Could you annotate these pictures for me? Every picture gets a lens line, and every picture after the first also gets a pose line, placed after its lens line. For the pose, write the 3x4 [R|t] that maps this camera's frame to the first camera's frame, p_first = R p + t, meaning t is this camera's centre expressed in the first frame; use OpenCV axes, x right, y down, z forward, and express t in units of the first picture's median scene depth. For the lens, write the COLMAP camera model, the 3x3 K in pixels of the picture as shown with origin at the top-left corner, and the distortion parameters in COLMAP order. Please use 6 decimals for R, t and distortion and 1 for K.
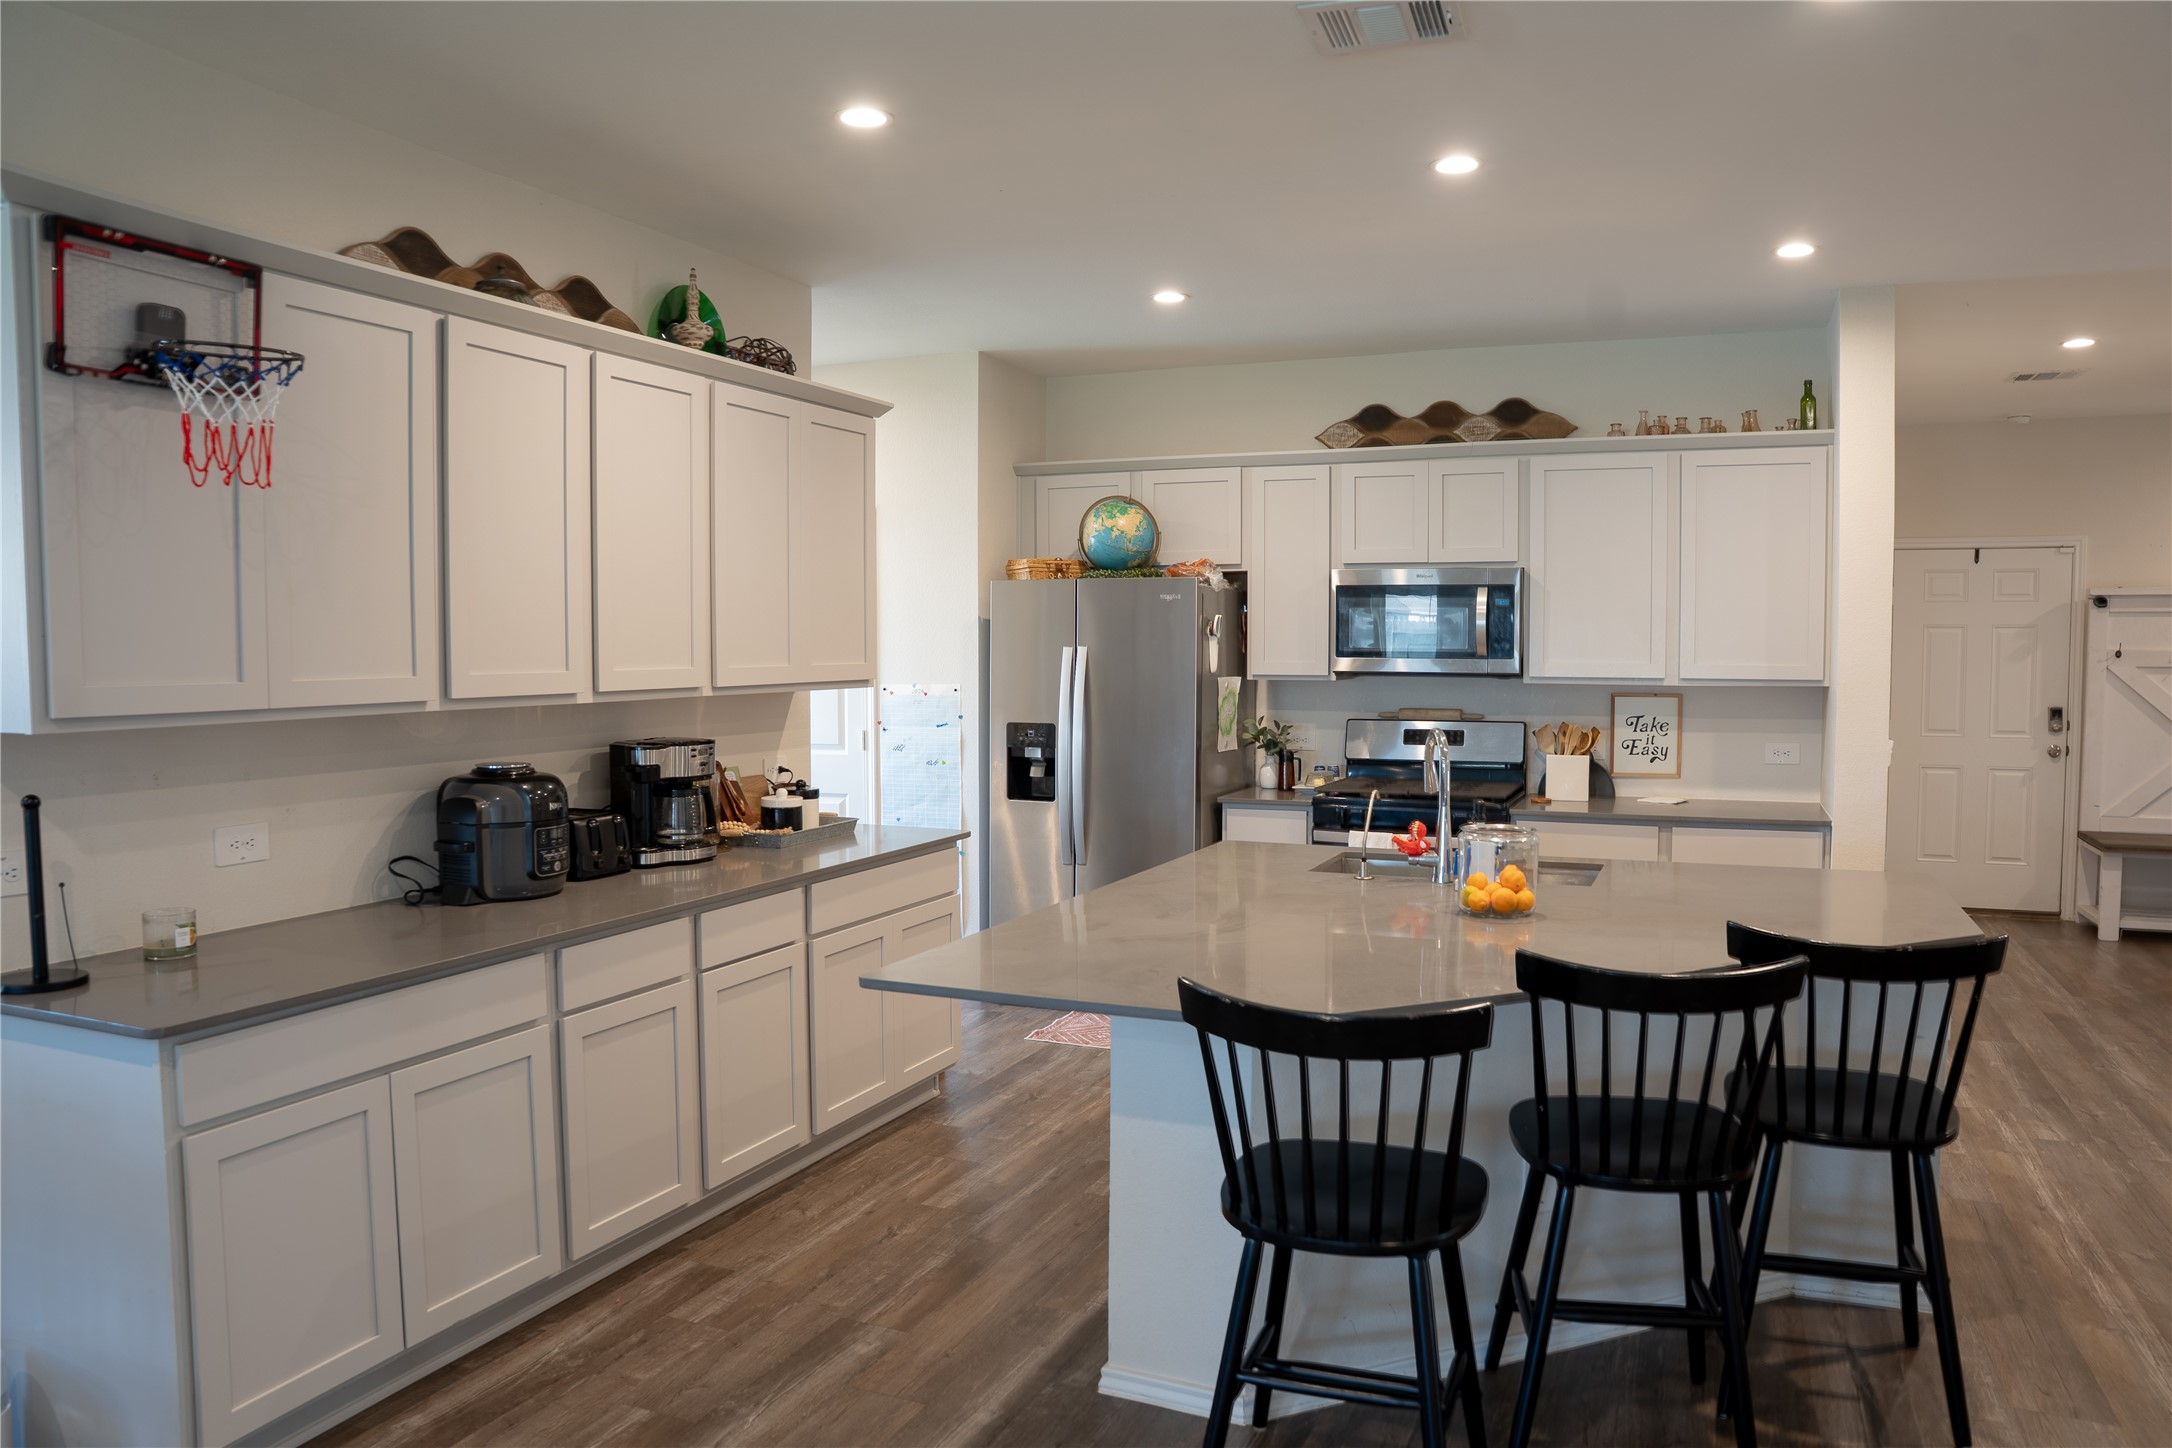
lens RADIAL K [[1671.6, 0, 1086.0], [0, 1671.6, 724.0], [0, 0, 1]] dist [-0.009387, -0.005462]
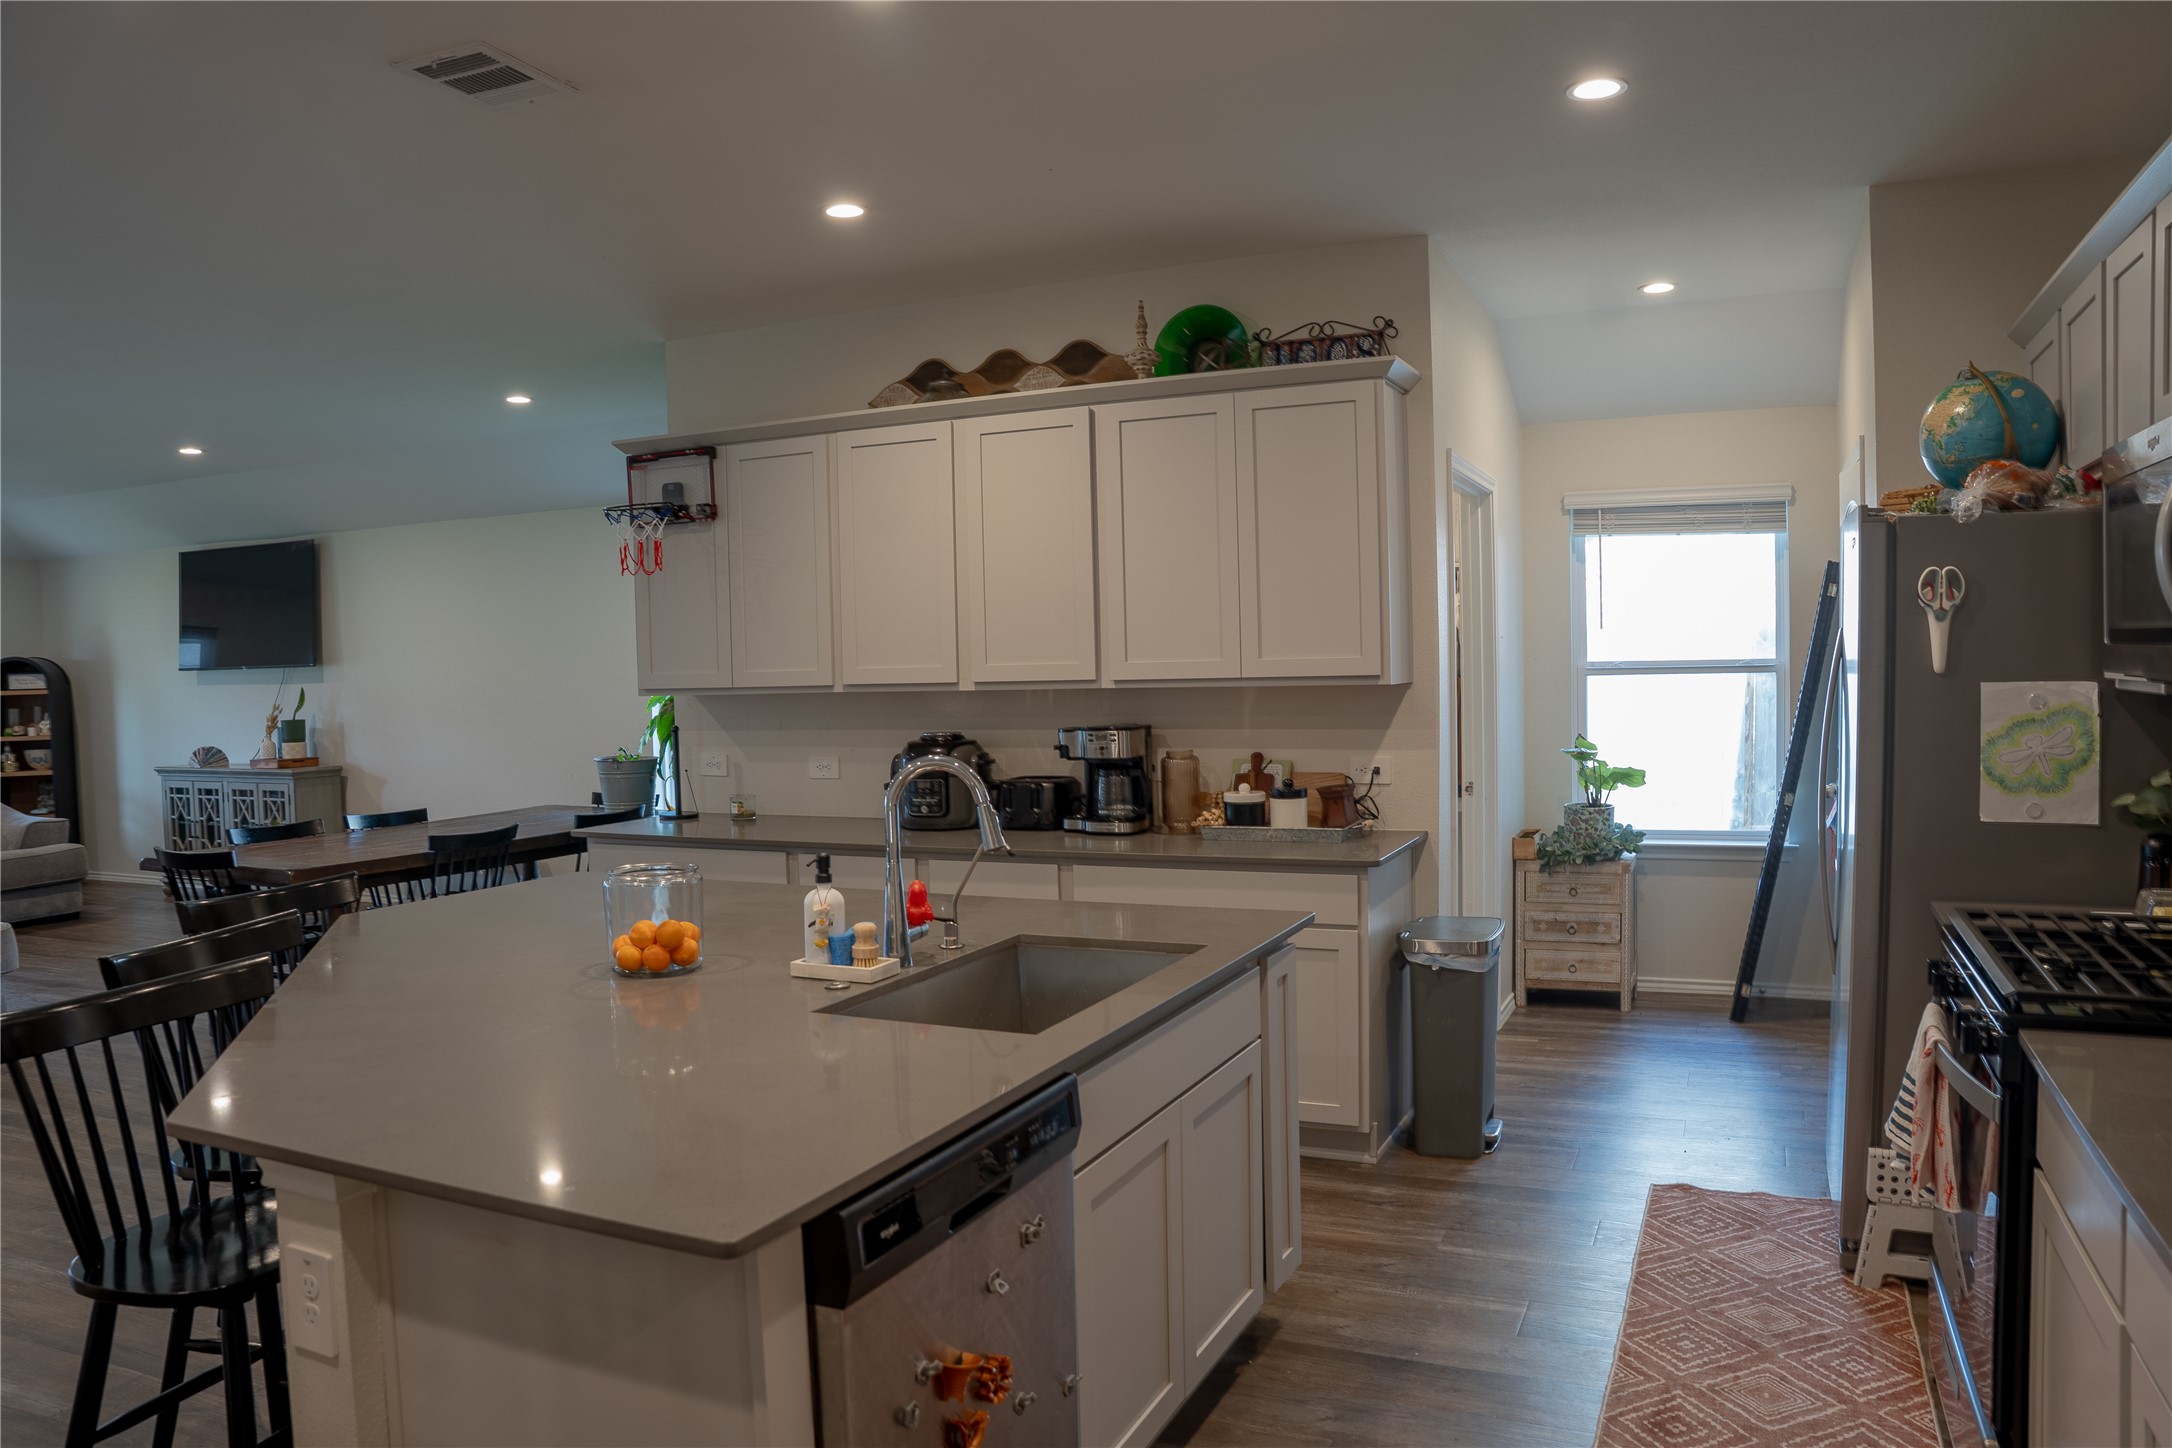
lens RADIAL K [[1671.6, 0, 1086.0], [0, 1671.6, 724.0], [0, 0, 1]] dist [-0.009387, -0.005462]
pose [[-0.080171, 0.058798, -0.995045, 0.954717], [-0.020031, 0.997962, 0.060585, -0.065956], [0.996580, 0.024789, -0.078830, 1.139053]]
